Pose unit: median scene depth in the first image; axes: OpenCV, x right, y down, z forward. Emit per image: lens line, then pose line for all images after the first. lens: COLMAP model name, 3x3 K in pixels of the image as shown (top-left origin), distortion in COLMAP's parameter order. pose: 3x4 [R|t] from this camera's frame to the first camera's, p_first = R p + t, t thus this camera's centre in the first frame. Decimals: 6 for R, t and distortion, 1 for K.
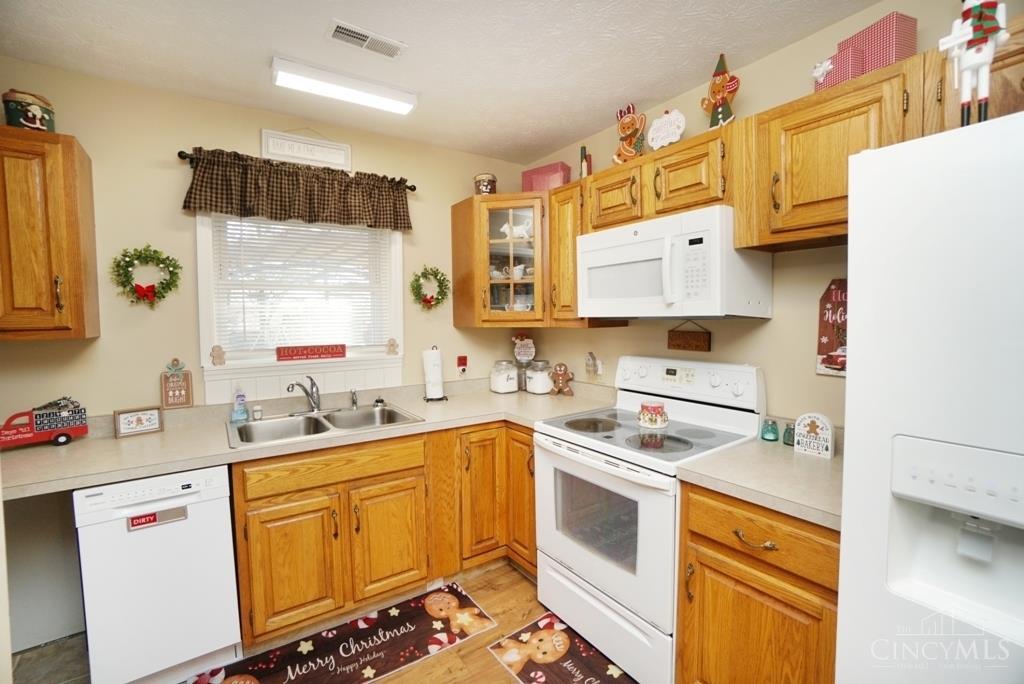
lens RADIAL K [[458.0, 0, 511.4], [0, 458.0, 339.2], [0, 0, 1]] dist [-0.056960, 0.018843]
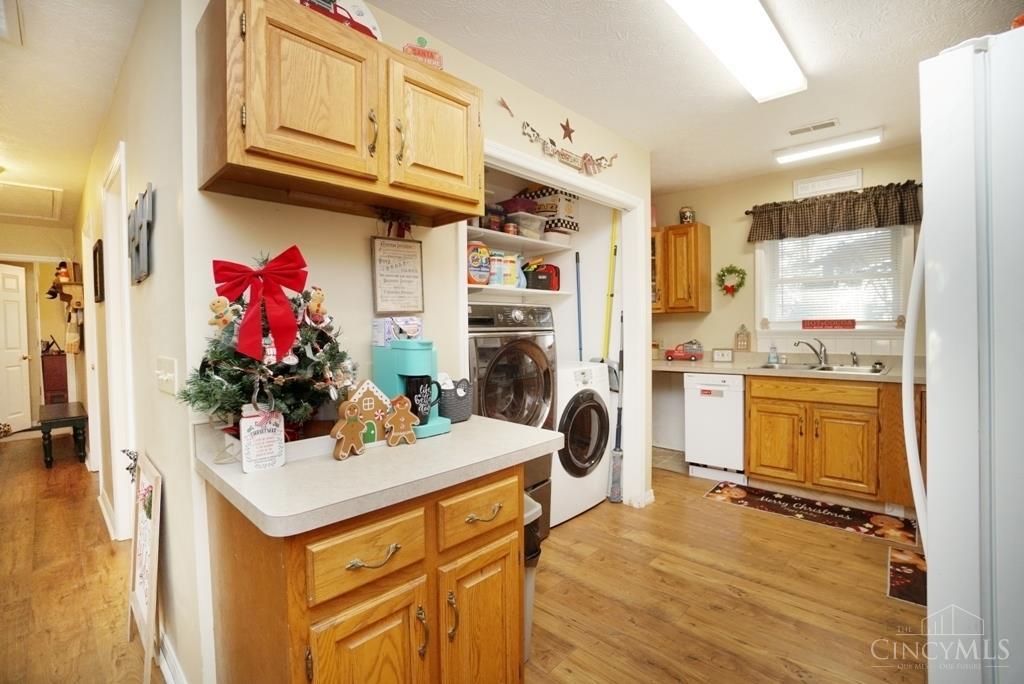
lens RADIAL K [[459.4, 0, 510.8], [0, 459.4, 338.2], [0, 0, 1]] dist [-0.056732, 0.020064]
pose [[0.221752, 0.035522, -0.974456, 0.874339], [-0.037193, 0.998917, 0.027949, 0.086270], [0.974393, 0.030045, 0.222833, -0.348384]]
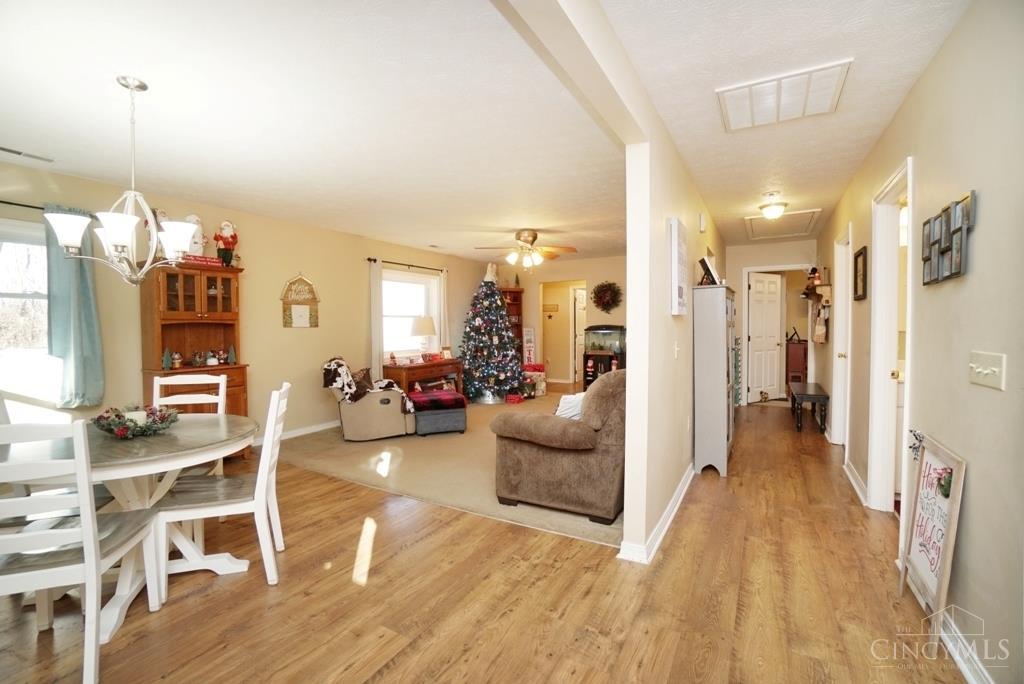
lens RADIAL K [[458.0, 0, 511.4], [0, 458.0, 339.2], [0, 0, 1]] dist [-0.056960, 0.018843]
pose [[-0.891272, 0.029870, -0.452485, 1.100930], [-0.007171, 0.996775, 0.079924, 0.080999], [0.453413, 0.074479, -0.888183, -0.424104]]
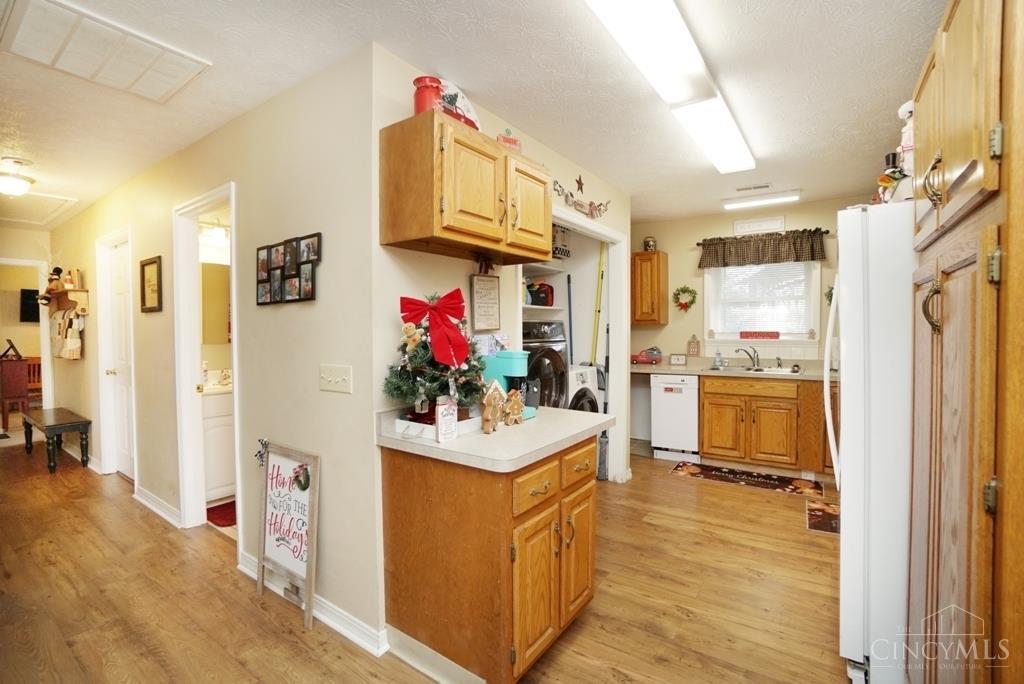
lens RADIAL K [[458.0, 0, 511.4], [0, 458.0, 339.2], [0, 0, 1]] dist [-0.056960, 0.018843]
pose [[0.361726, 0.032428, -0.931720, 1.081605], [-0.044399, 0.998860, 0.017527, 0.070185], [0.931227, 0.035027, 0.362753, -0.708598]]
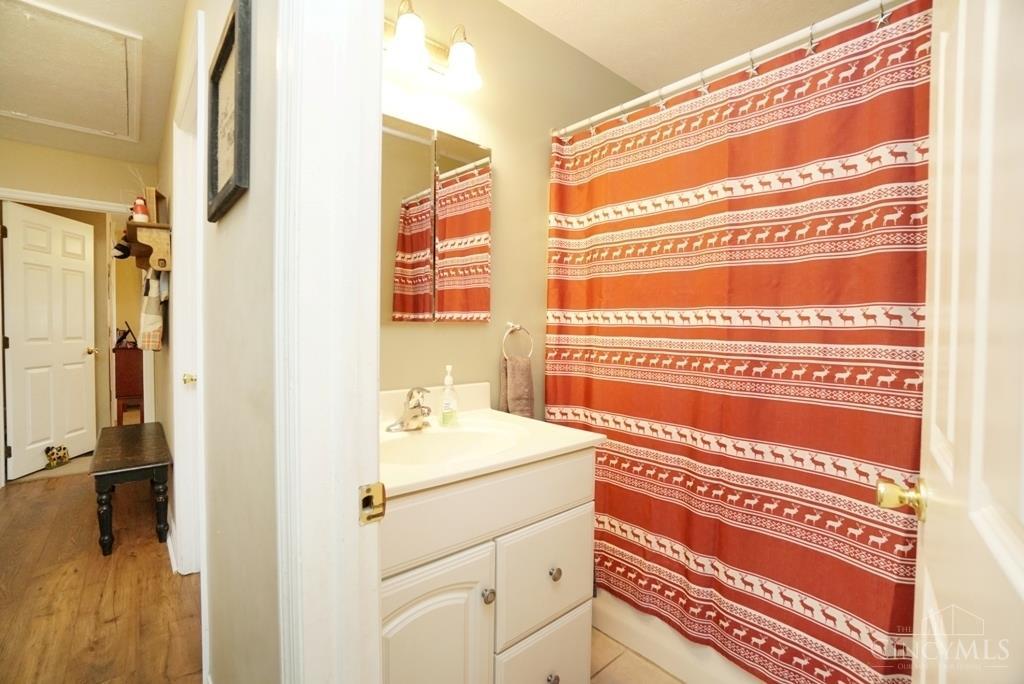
lens RADIAL K [[453.1, 0, 507.4], [0, 453.1, 336.6], [0, 0, 1]] dist [-0.054796, 0.021122]
pose [[0.120061, 0.037815, -0.992046, -0.282755], [-0.059460, 0.997754, 0.030837, 0.159132], [0.990984, 0.055285, 0.122040, -1.063824]]
